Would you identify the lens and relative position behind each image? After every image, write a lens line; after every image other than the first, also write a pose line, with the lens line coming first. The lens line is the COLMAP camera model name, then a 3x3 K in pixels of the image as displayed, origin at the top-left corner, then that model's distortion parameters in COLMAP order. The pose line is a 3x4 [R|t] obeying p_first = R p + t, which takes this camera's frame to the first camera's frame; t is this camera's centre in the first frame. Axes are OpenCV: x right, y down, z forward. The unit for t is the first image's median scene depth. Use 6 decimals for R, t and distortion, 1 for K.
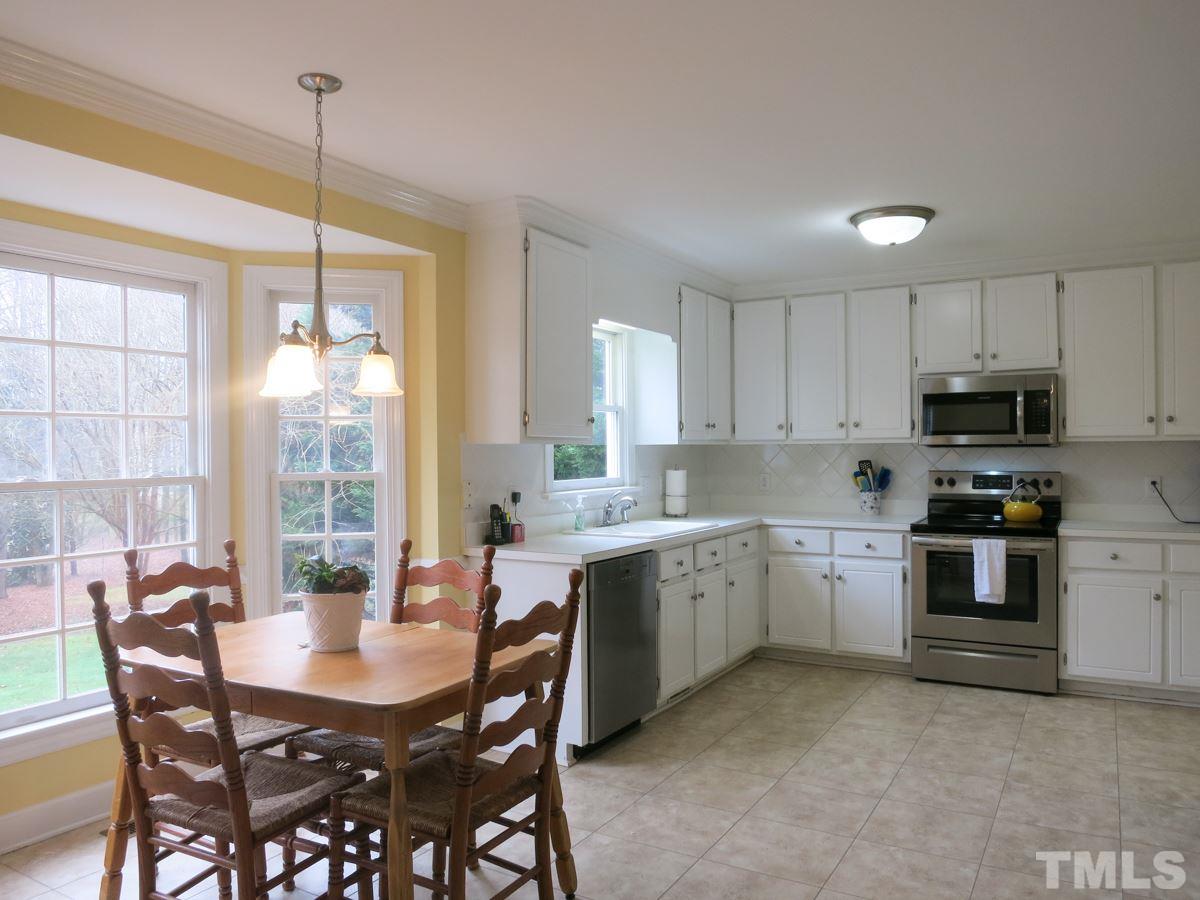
lens RADIAL K [[862.8, 0, 596.7], [0, 862.8, 448.7], [0, 0, 1]] dist [-0.031815, -0.010815]
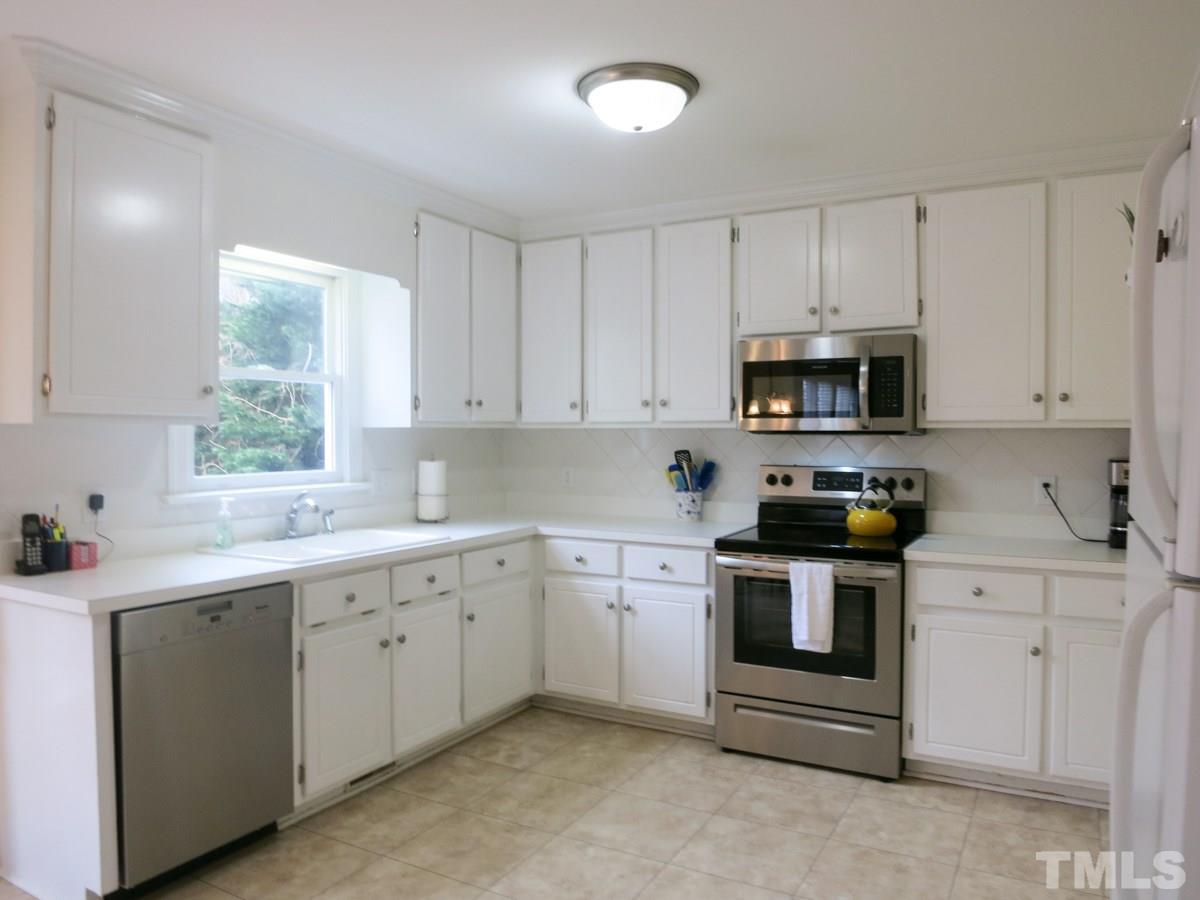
lens RADIAL K [[862.8, 0, 589.0], [0, 862.8, 447.6], [0, 0, 1]] dist [-0.031815, -0.010815]
pose [[0.999708, 0.008528, 0.022589, 0.258523], [-0.008928, 0.999804, 0.017649, -0.002147], [-0.022434, -0.017846, 0.999589, 0.288660]]
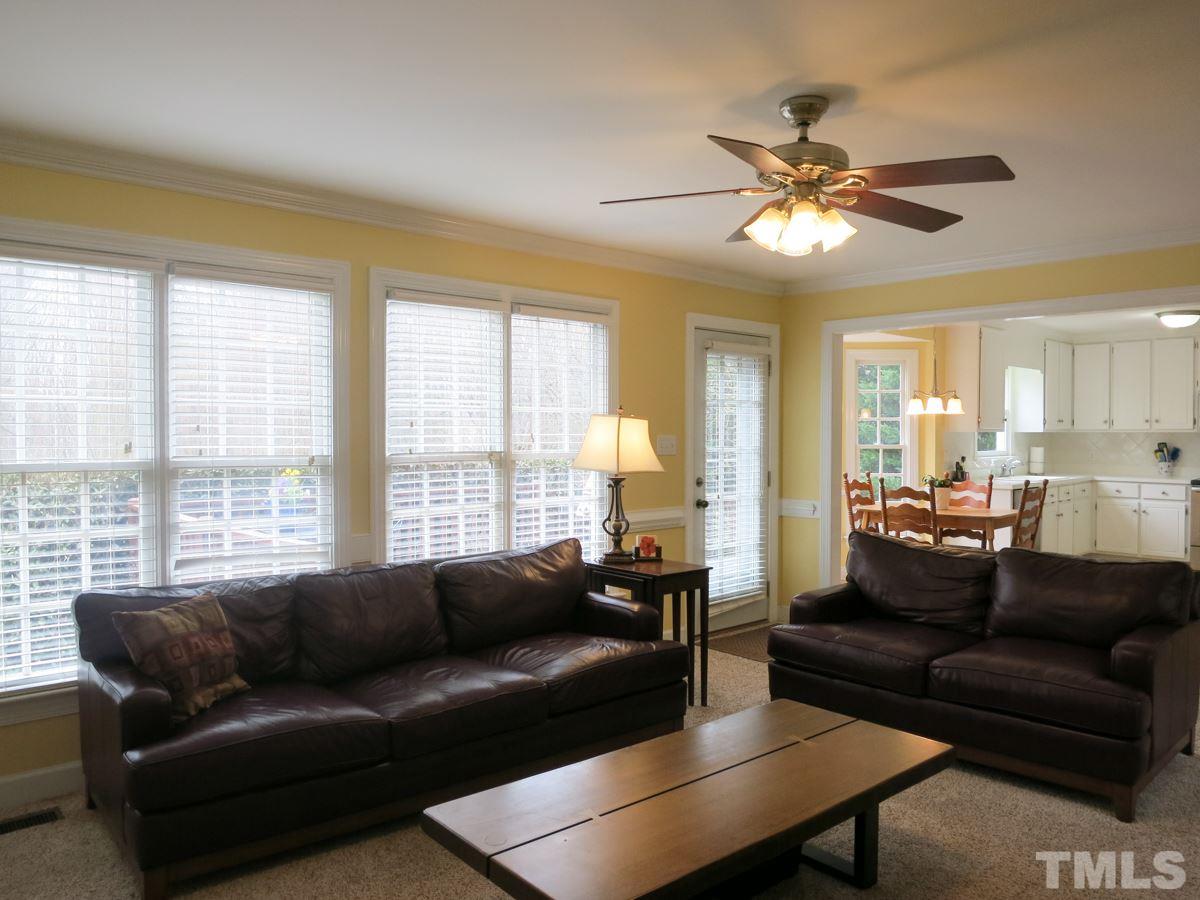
lens RADIAL K [[862.8, 0, 603.0], [0, 862.8, 444.6], [0, 0, 1]] dist [-0.031815, -0.010815]
pose [[0.960605, 0.012239, -0.277646, -0.312998], [-0.007151, 0.999788, 0.019330, -0.007663], [0.277824, -0.016584, 0.960489, -1.014049]]
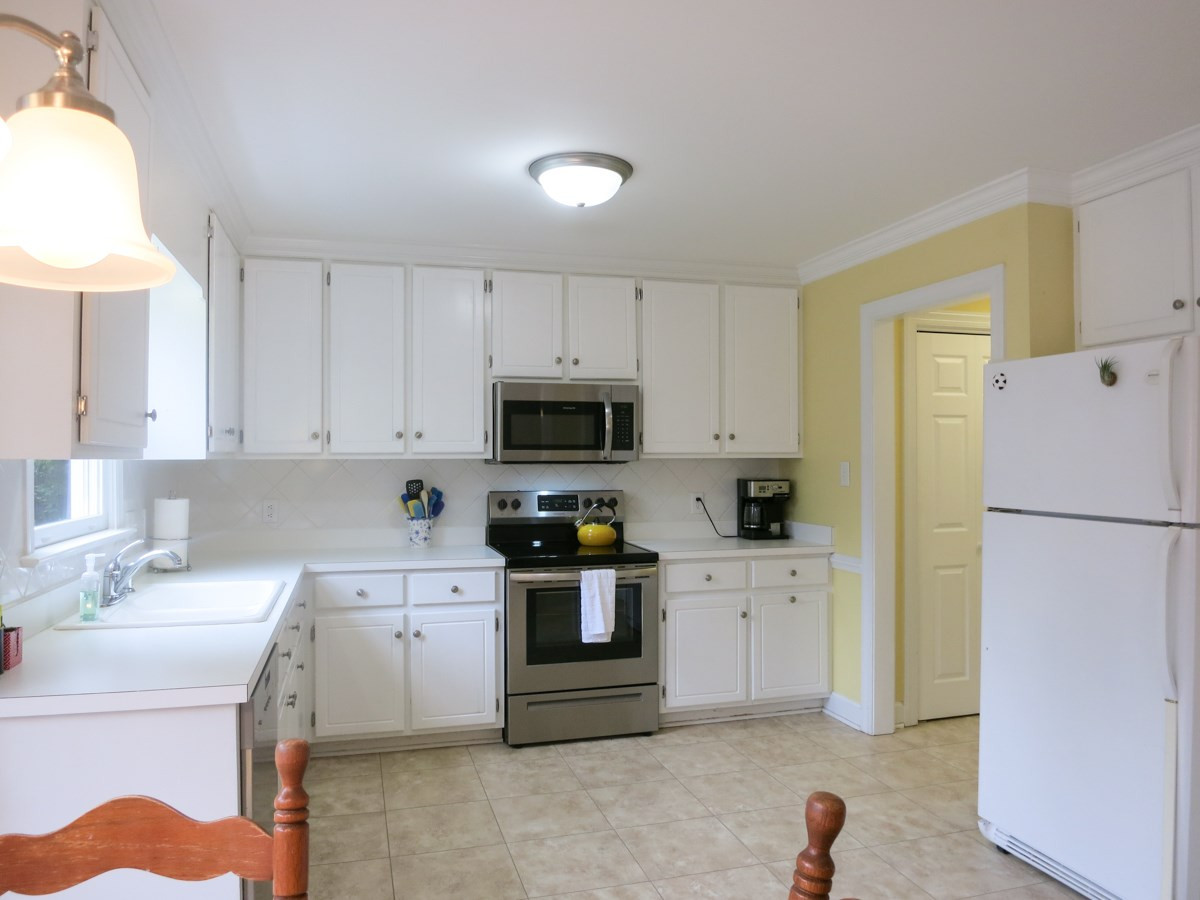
lens RADIAL K [[862.8, 0, 599.5], [0, 862.8, 449.0], [0, 0, 1]] dist [-0.031815, -0.010815]
pose [[0.689116, 0.012386, 0.724545, -0.183253], [-0.002287, 0.999886, -0.014919, -0.004578], [-0.724647, 0.008624, 0.689066, 0.395838]]
